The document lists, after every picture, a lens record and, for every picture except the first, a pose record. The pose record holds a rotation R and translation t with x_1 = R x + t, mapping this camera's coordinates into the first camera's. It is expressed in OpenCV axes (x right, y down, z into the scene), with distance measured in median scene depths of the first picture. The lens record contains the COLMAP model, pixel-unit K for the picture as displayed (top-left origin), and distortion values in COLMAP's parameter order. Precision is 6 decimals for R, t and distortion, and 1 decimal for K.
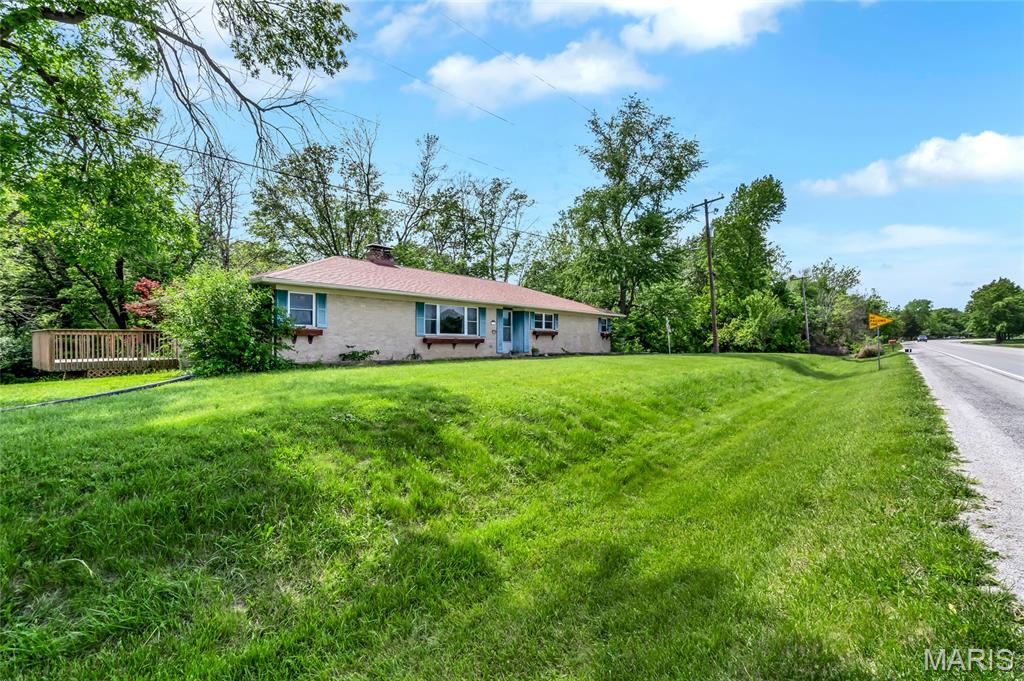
lens RADIAL K [[472.2, 0, 508.9], [0, 472.2, 344.0], [0, 0, 1]] dist [-0.002913, 0.003241]
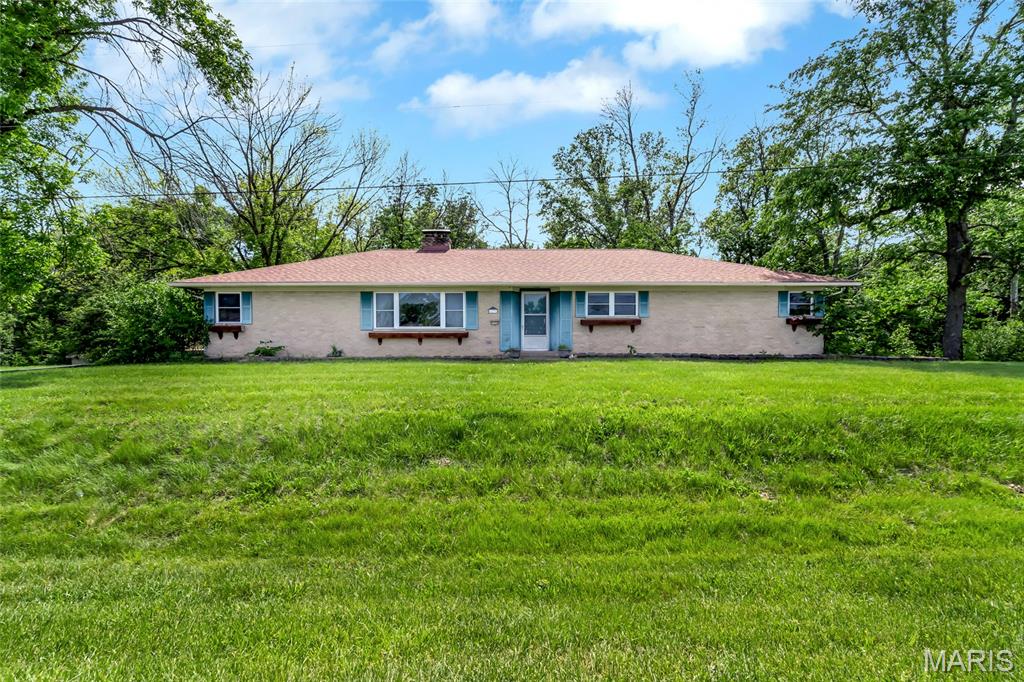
lens RADIAL K [[472.2, 0, 507.5], [0, 472.2, 342.5], [0, 0, 1]] dist [-0.002913, 0.003241]
pose [[0.638518, 0.010597, -0.769534, 0.571043], [0.000727, 0.999896, 0.014373, -0.005622], [0.769607, -0.009737, 0.638444, 0.557302]]
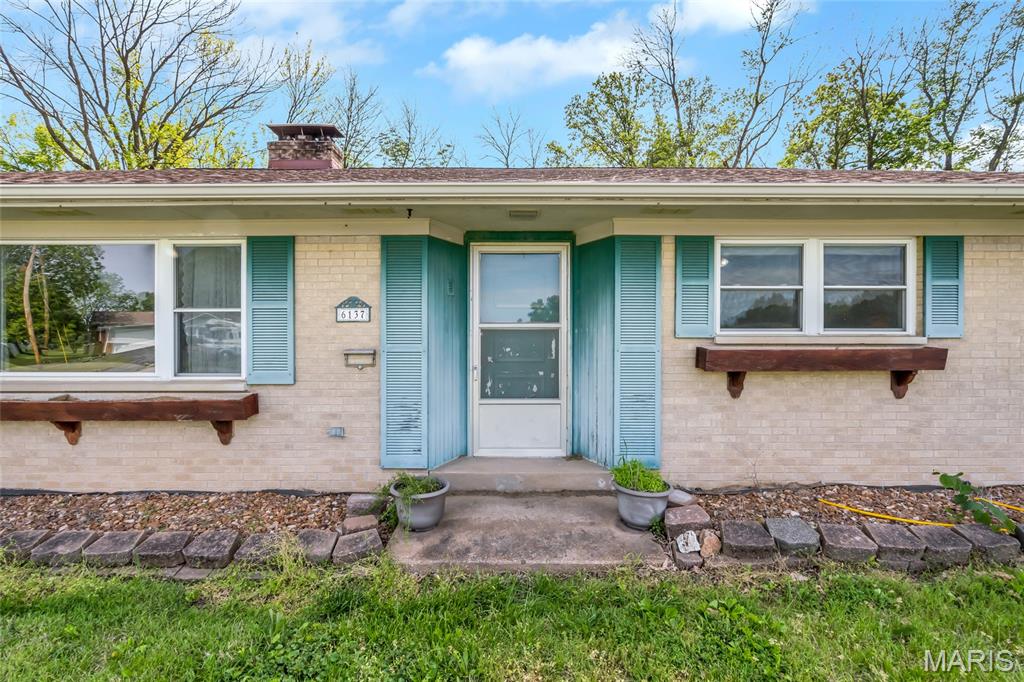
lens RADIAL K [[472.2, 0, 513.5], [0, 472.2, 337.9], [0, 0, 1]] dist [-0.002913, 0.003241]
pose [[0.632786, 0.005309, -0.774309, 0.160739], [-0.001354, 0.999983, 0.005750, -0.036583], [0.774326, -0.002590, 0.632782, 0.955796]]
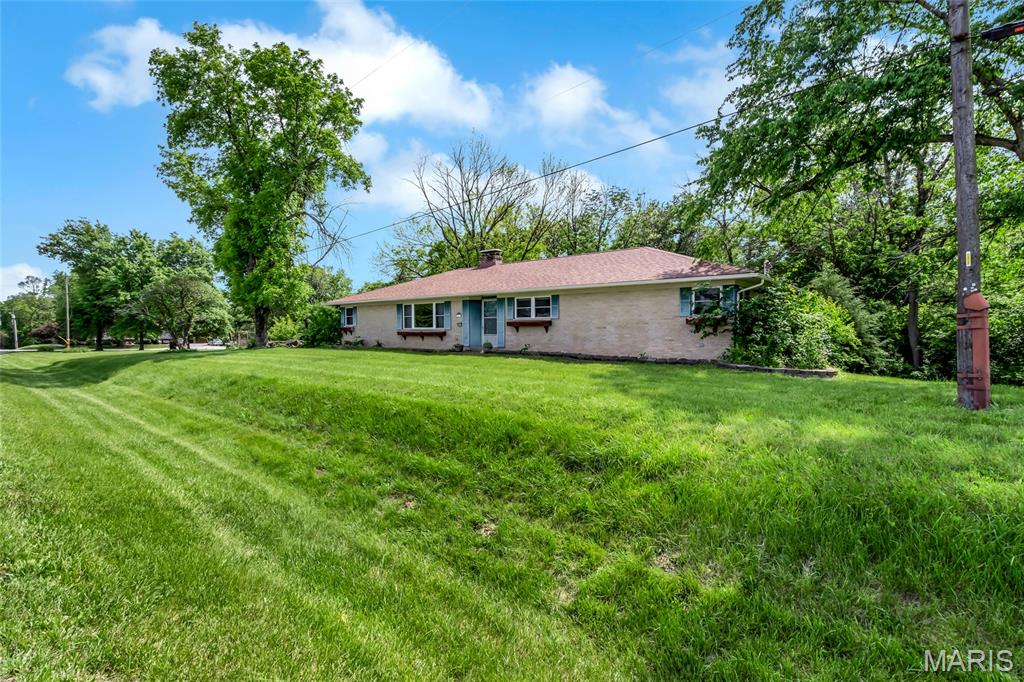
lens RADIAL K [[472.2, 0, 488.9], [0, 472.2, 319.3], [0, 0, 1]] dist [-0.002913, 0.003241]
pose [[-0.042975, -0.024609, -0.998773, 0.964995], [-0.003971, 0.999693, -0.024461, -0.013521], [0.999068, 0.002915, -0.043060, 1.135365]]
